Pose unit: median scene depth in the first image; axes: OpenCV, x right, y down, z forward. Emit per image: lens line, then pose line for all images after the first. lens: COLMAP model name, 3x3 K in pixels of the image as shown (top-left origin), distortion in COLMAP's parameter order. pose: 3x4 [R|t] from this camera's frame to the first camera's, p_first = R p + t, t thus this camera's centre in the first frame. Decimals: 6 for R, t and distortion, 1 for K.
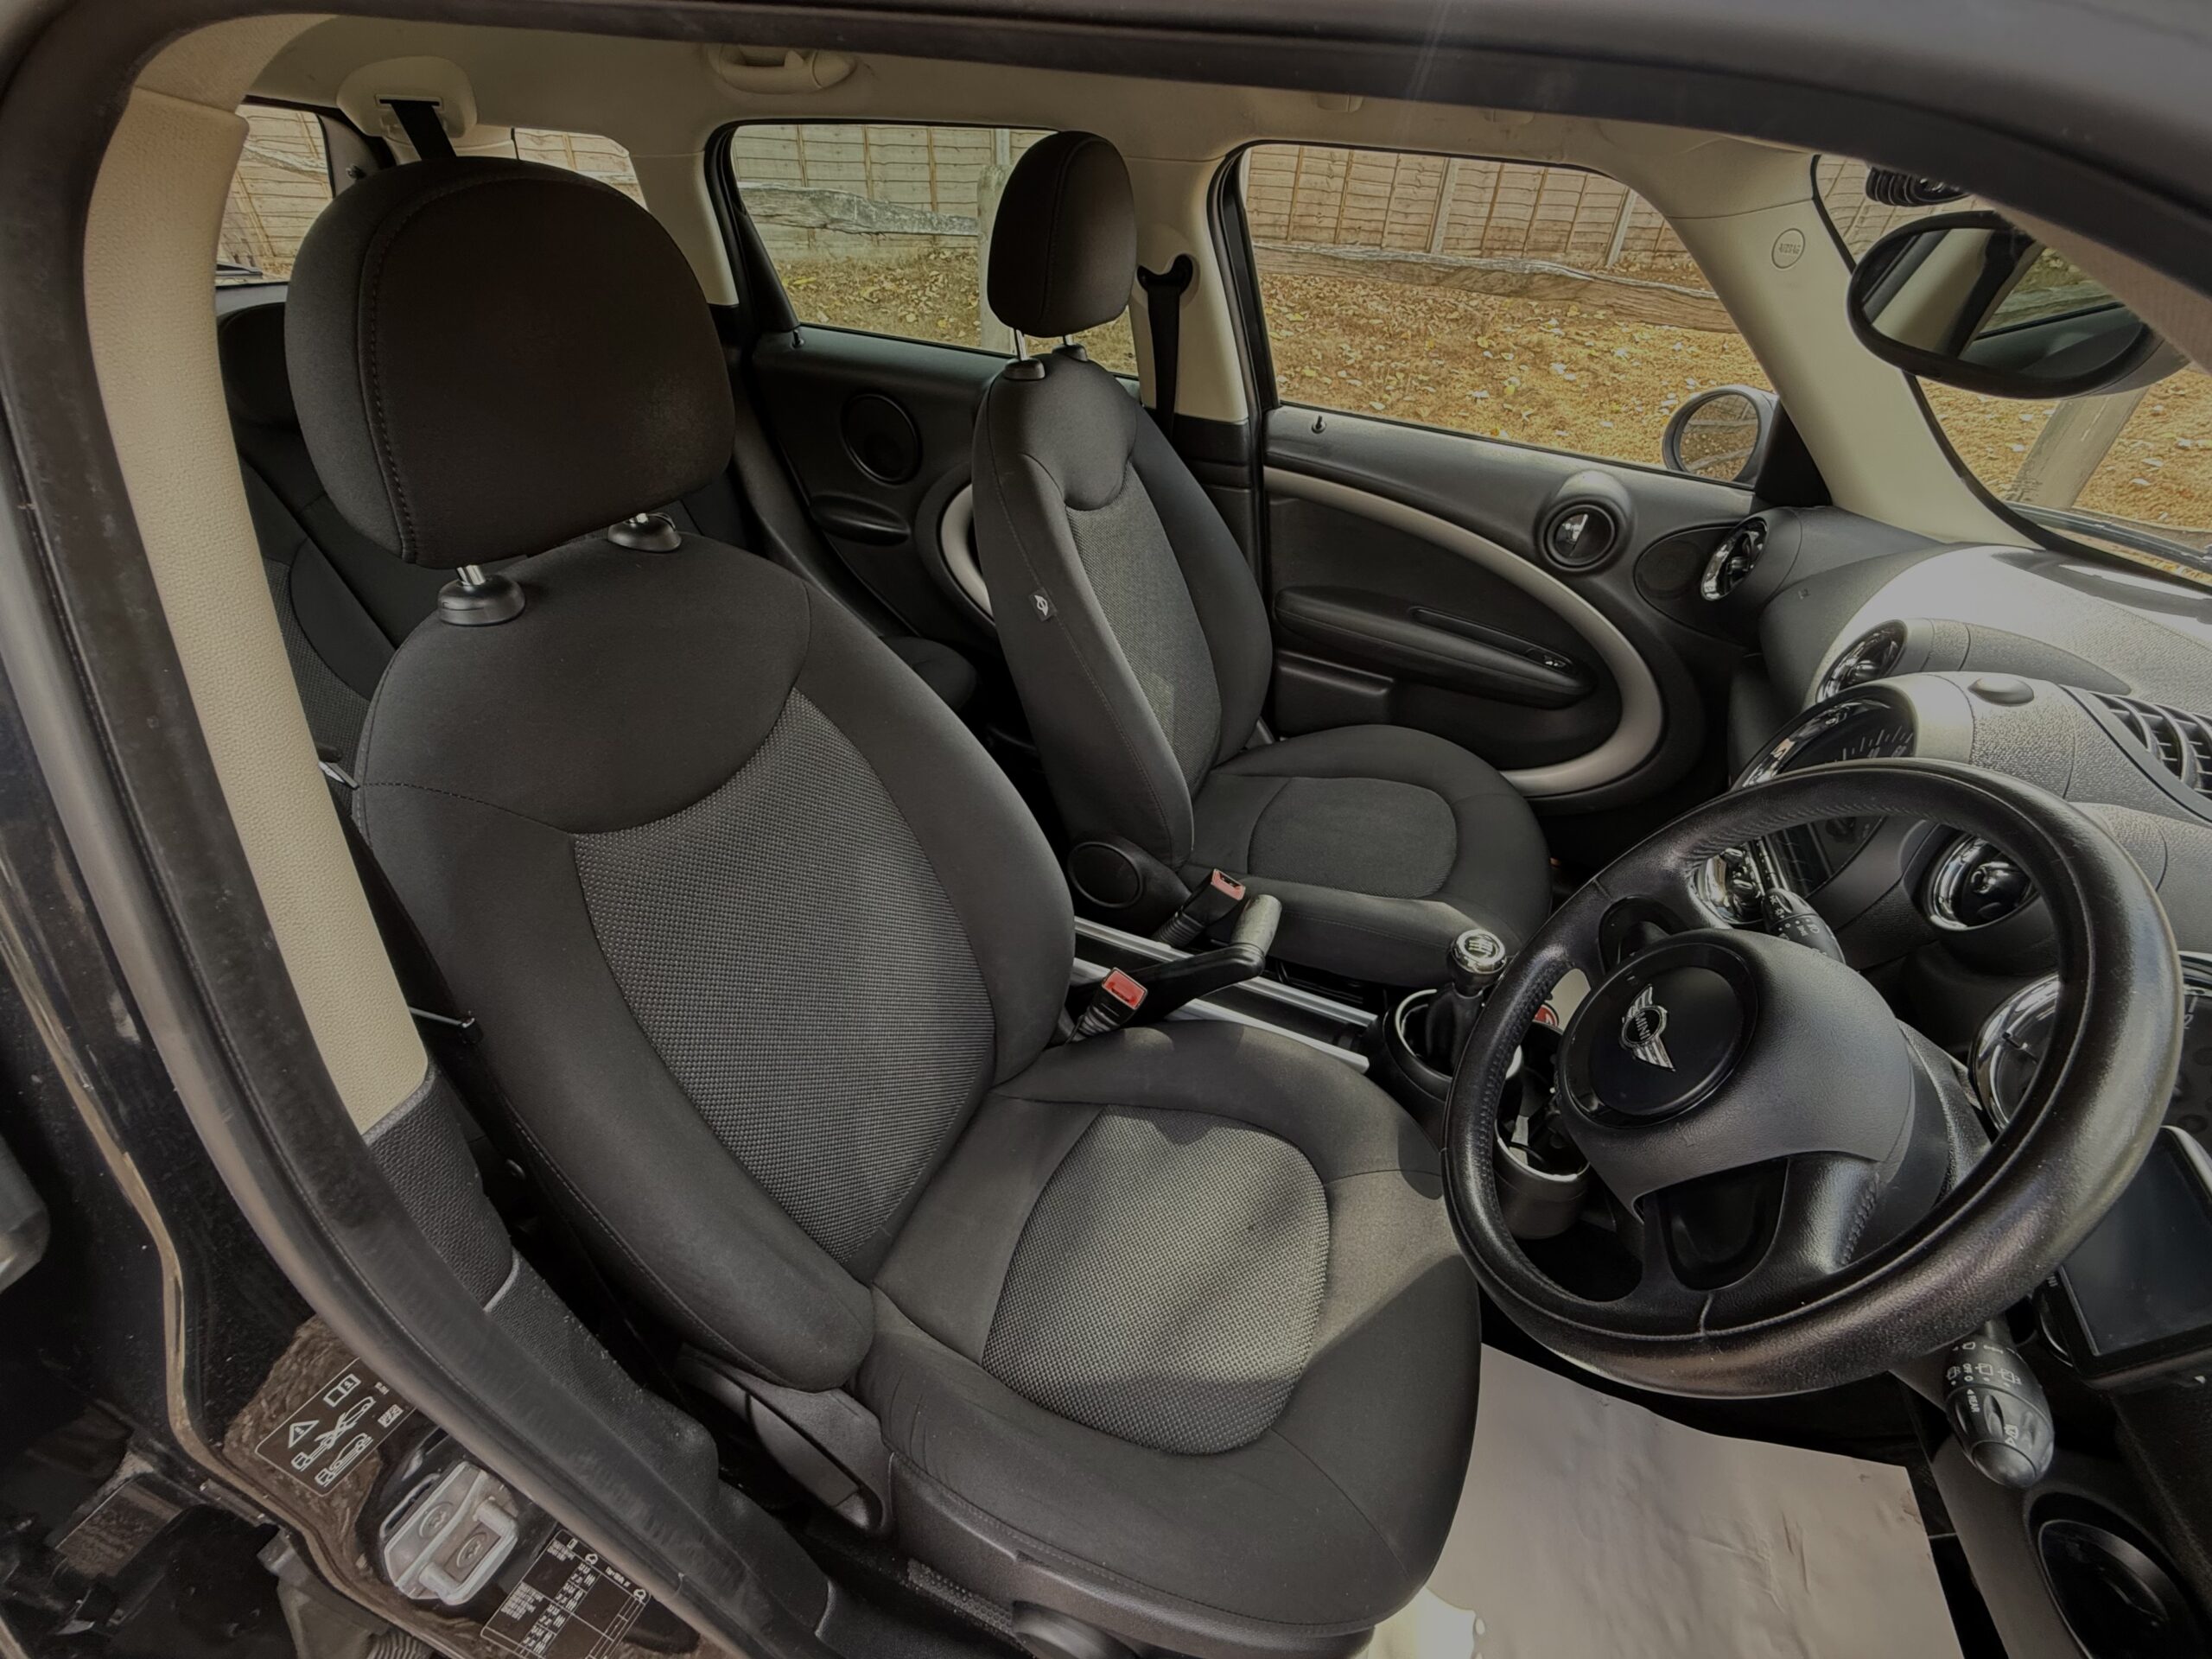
lens RADIAL K [[877.6, 0, 1106.0], [0, 877.6, 829.5], [0, 0, 1]] dist [-0.000718, 0.000050]
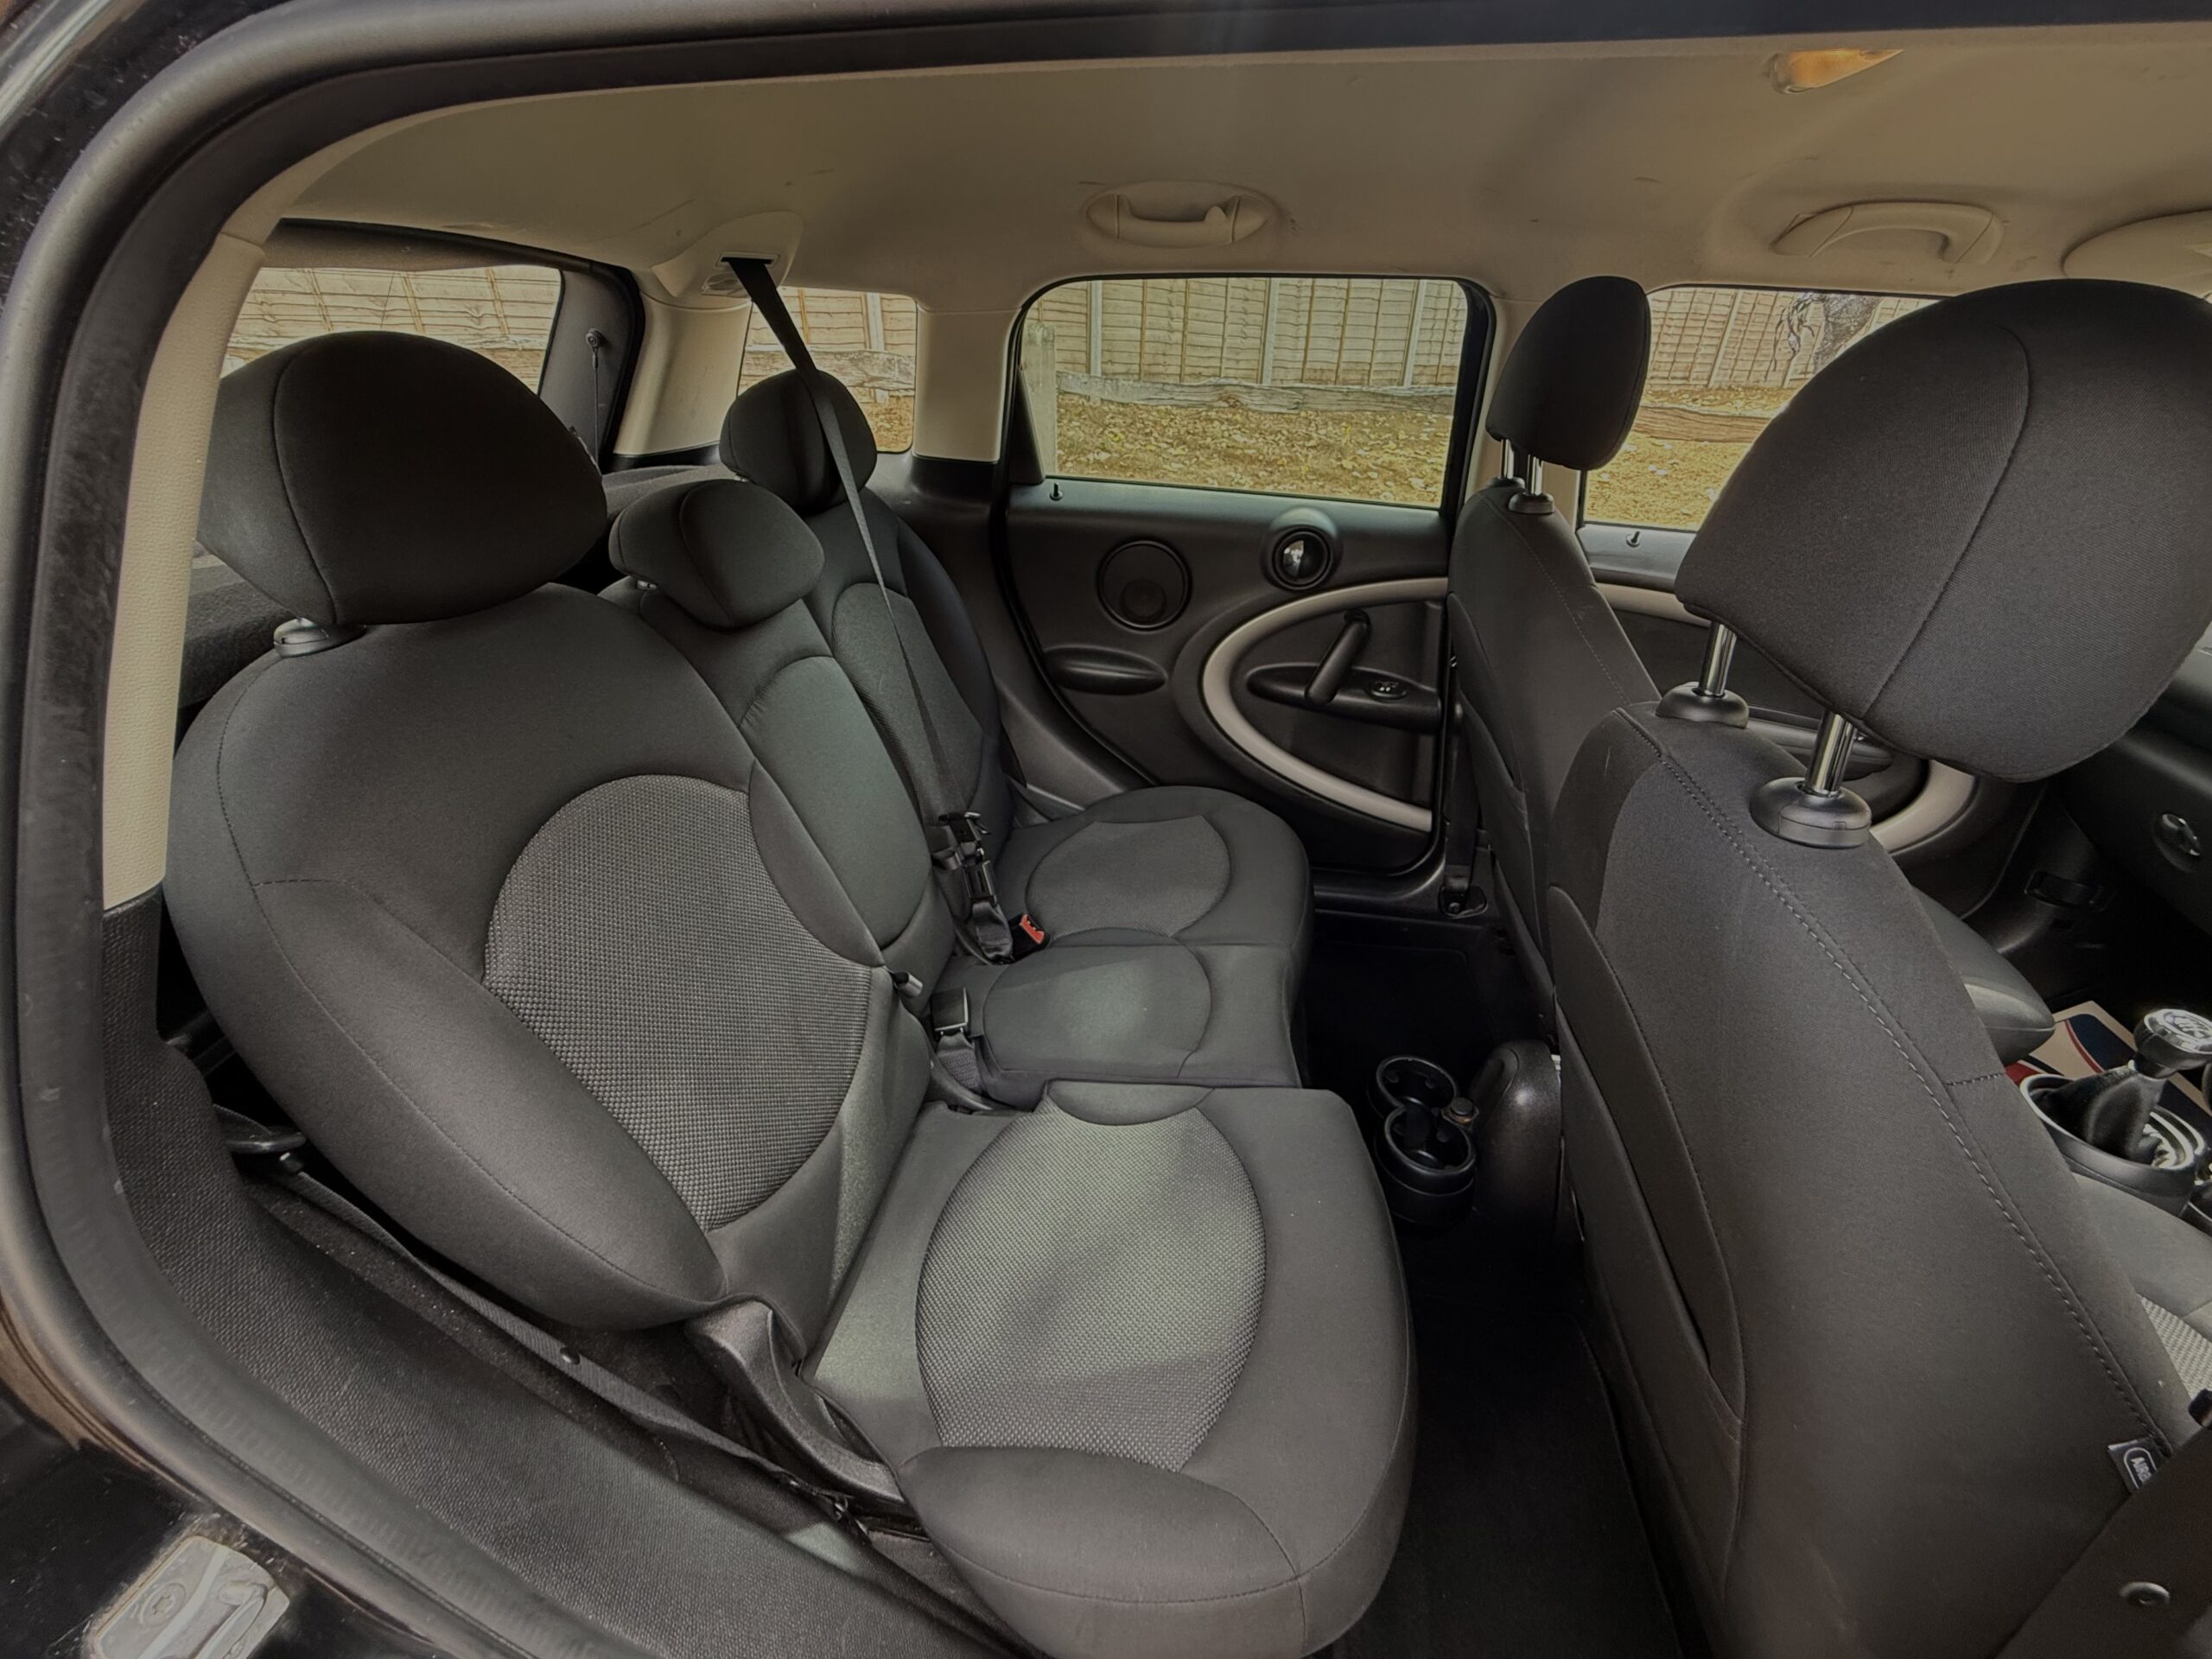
lens RADIAL K [[877.6, 0, 1106.0], [0, 877.6, 829.5], [0, 0, 1]] dist [-0.000718, 0.000050]
pose [[0.970354, -0.135385, 0.200210, -0.128655], [0.159706, 0.980936, -0.110722, -0.022092], [-0.181403, 0.139414, 0.973477, 0.030361]]
